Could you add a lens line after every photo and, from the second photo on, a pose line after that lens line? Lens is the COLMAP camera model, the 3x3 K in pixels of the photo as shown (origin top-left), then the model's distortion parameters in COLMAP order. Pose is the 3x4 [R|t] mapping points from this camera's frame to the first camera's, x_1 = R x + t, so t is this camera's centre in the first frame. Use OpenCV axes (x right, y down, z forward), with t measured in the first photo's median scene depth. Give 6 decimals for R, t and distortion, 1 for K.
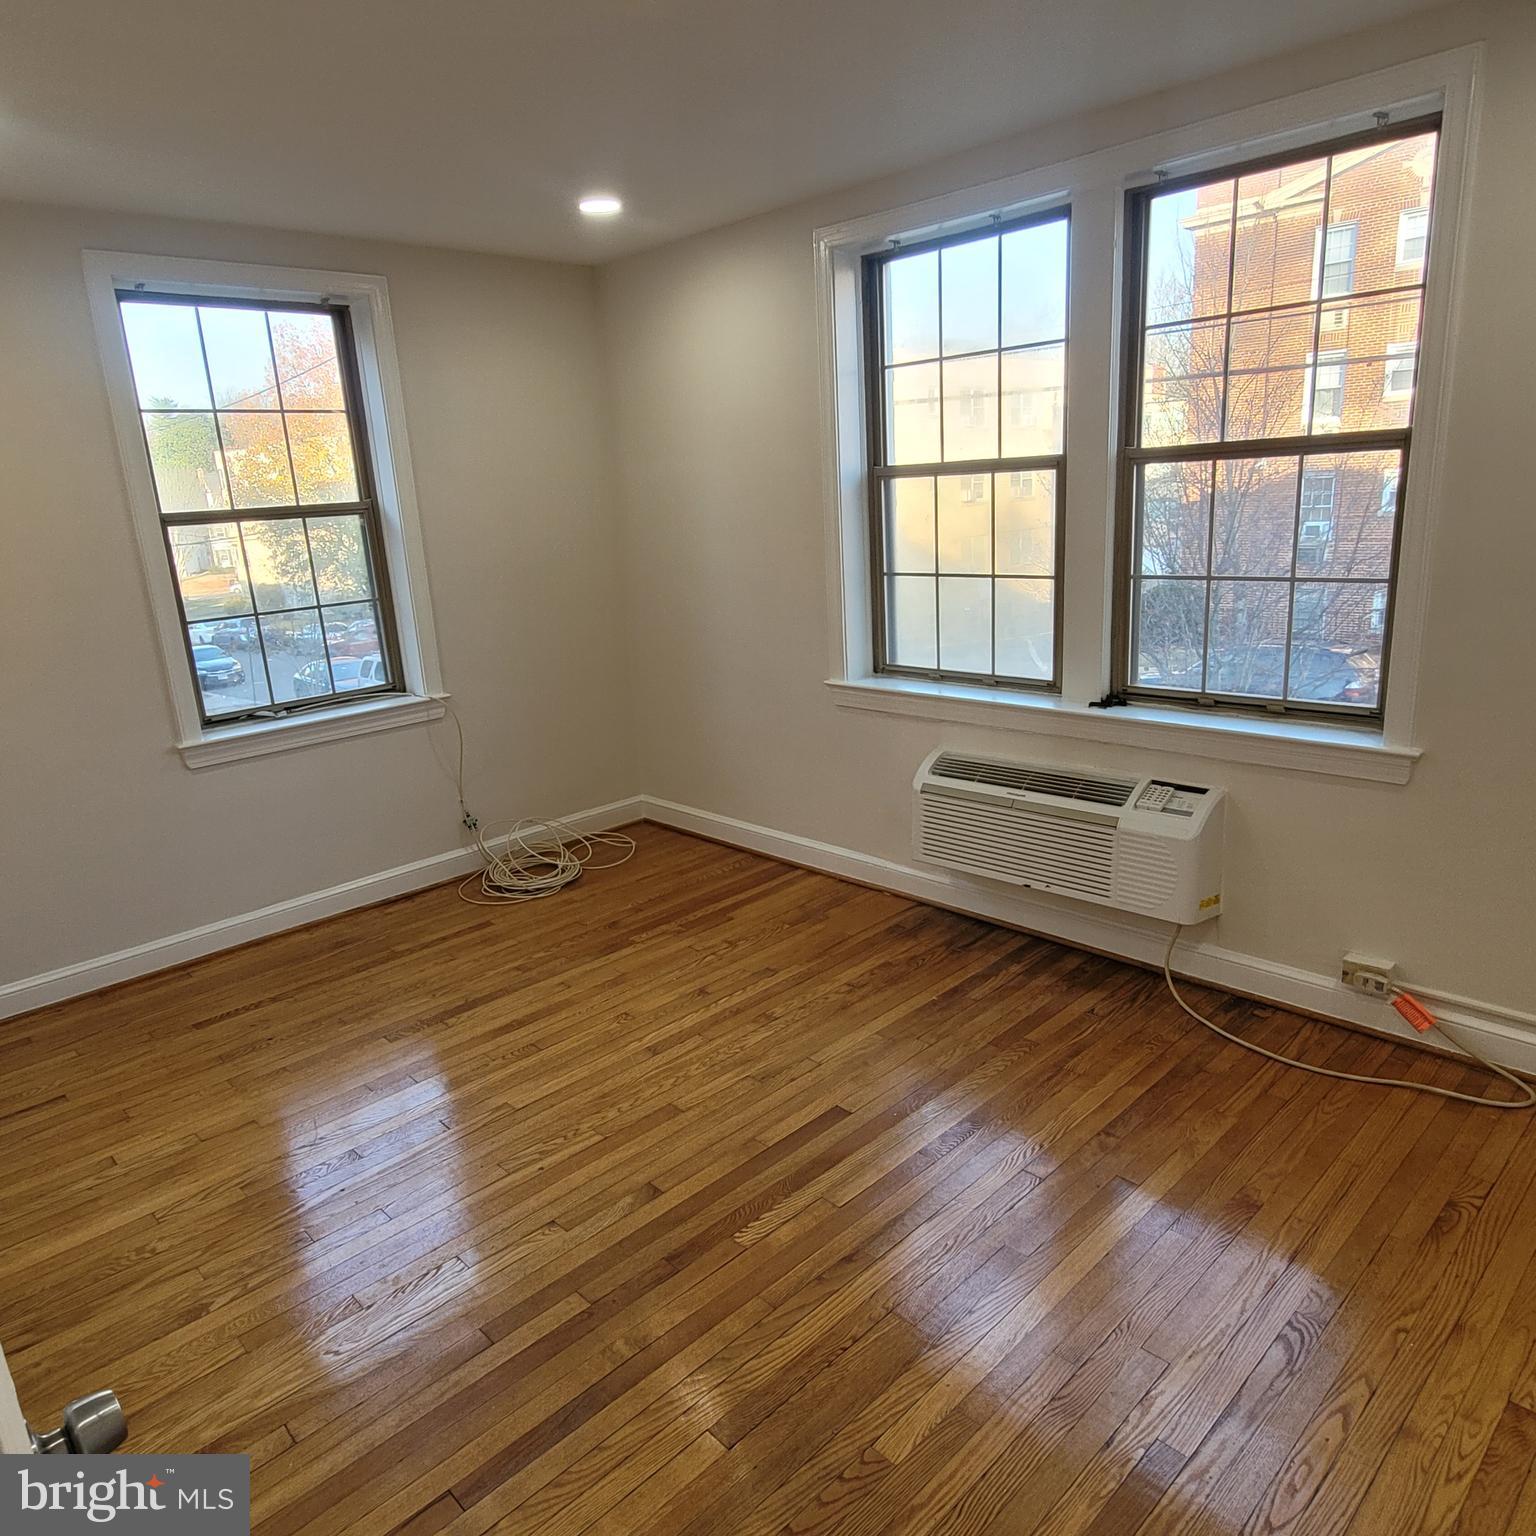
lens RADIAL K [[1068.3, 0, 755.1], [0, 1068.3, 772.0], [0, 0, 1]] dist [0.001946, -0.003081]
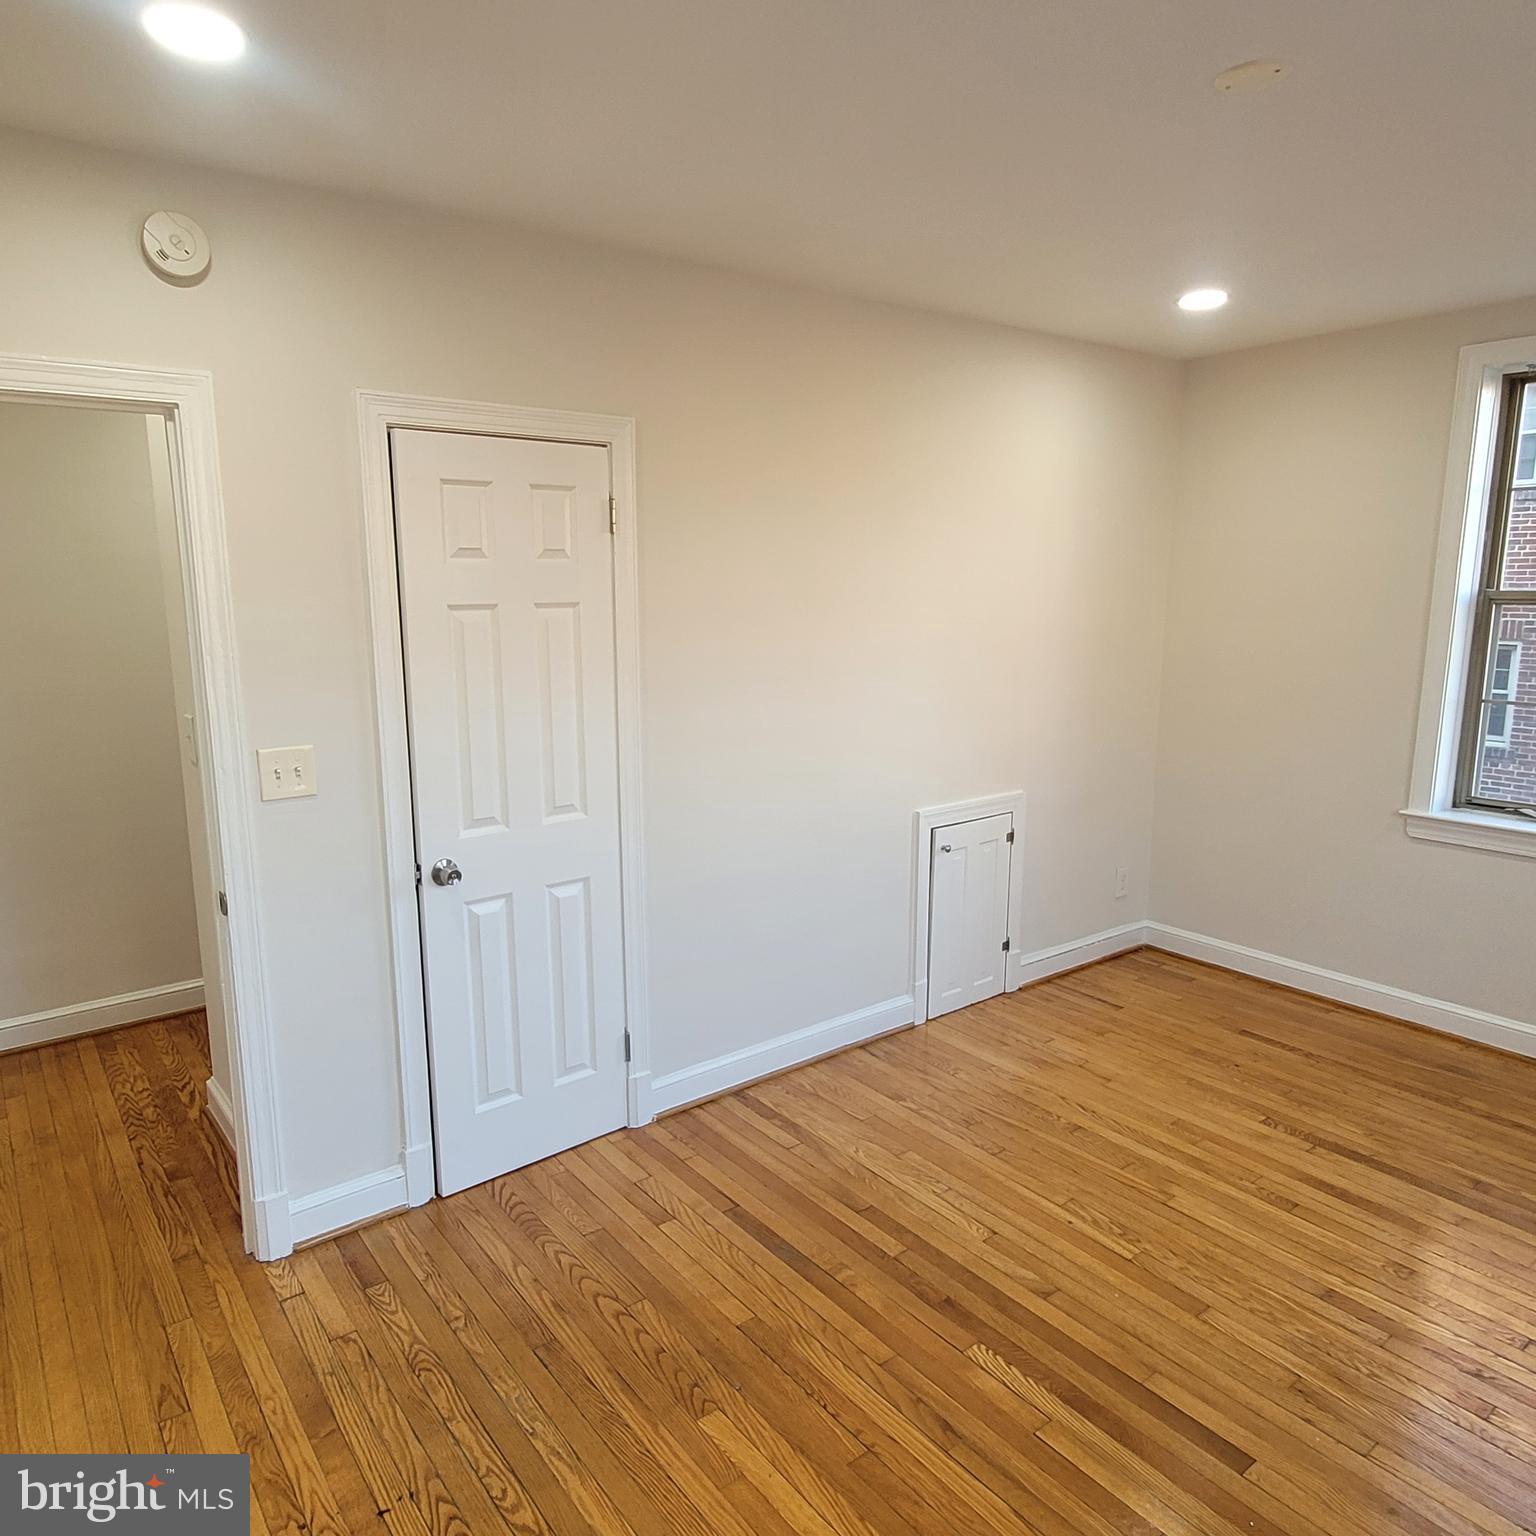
lens RADIAL K [[1068.3, 0, 755.1], [0, 1068.3, 772.0], [0, 0, 1]] dist [0.001946, -0.003081]
pose [[-0.109858, 0.230517, -0.966847, 0.719061], [-0.251809, 0.934546, 0.251428, -0.222230], [0.961521, 0.271082, -0.044621, 0.596632]]
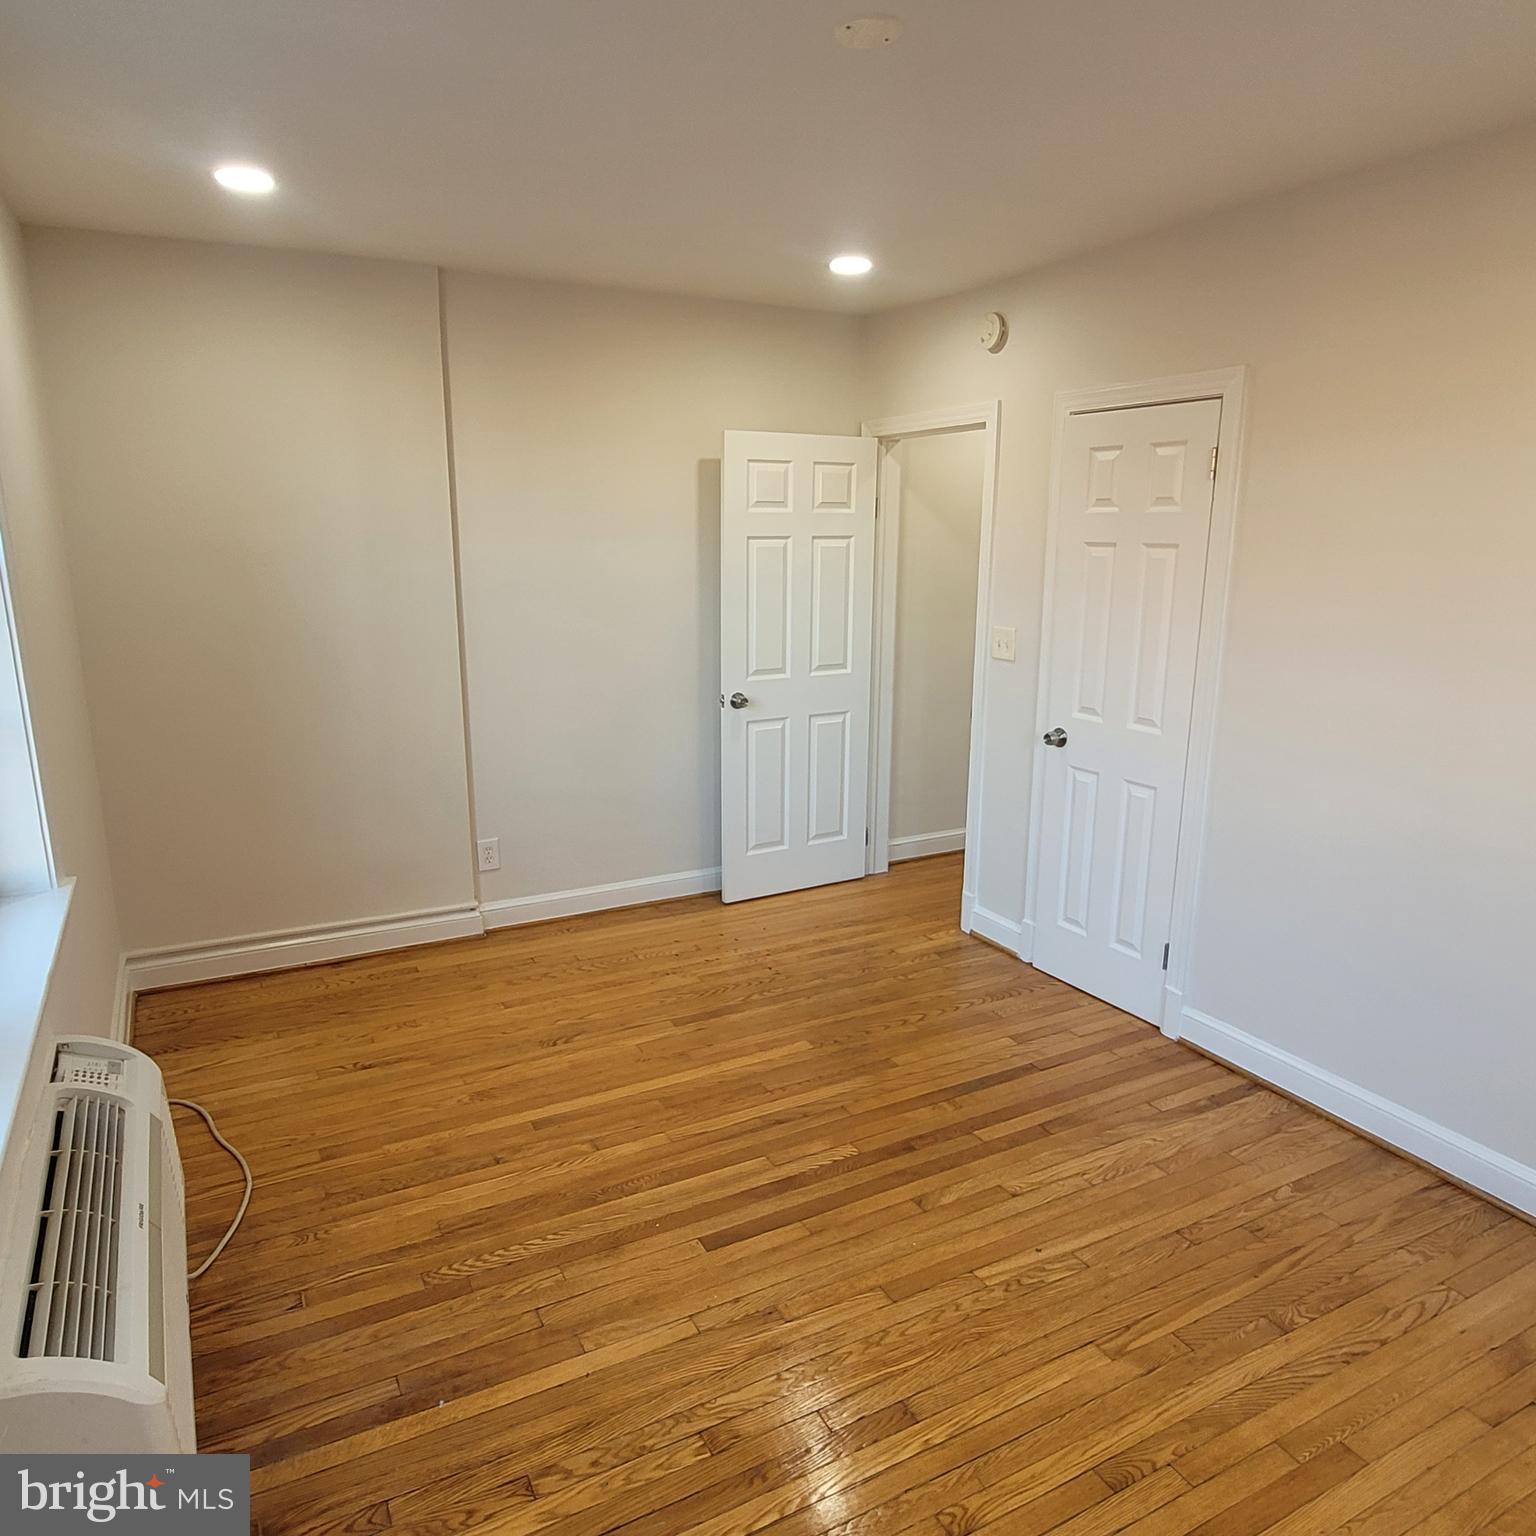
lens RADIAL K [[1068.3, 0, 755.1], [0, 1068.3, 772.0], [0, 0, 1]] dist [0.001946, -0.003081]
pose [[-0.958611, -0.008119, 0.284605, -0.215213], [0.126373, 0.883604, 0.450858, -0.443230], [-0.255138, 0.468164, -0.846006, 1.590993]]
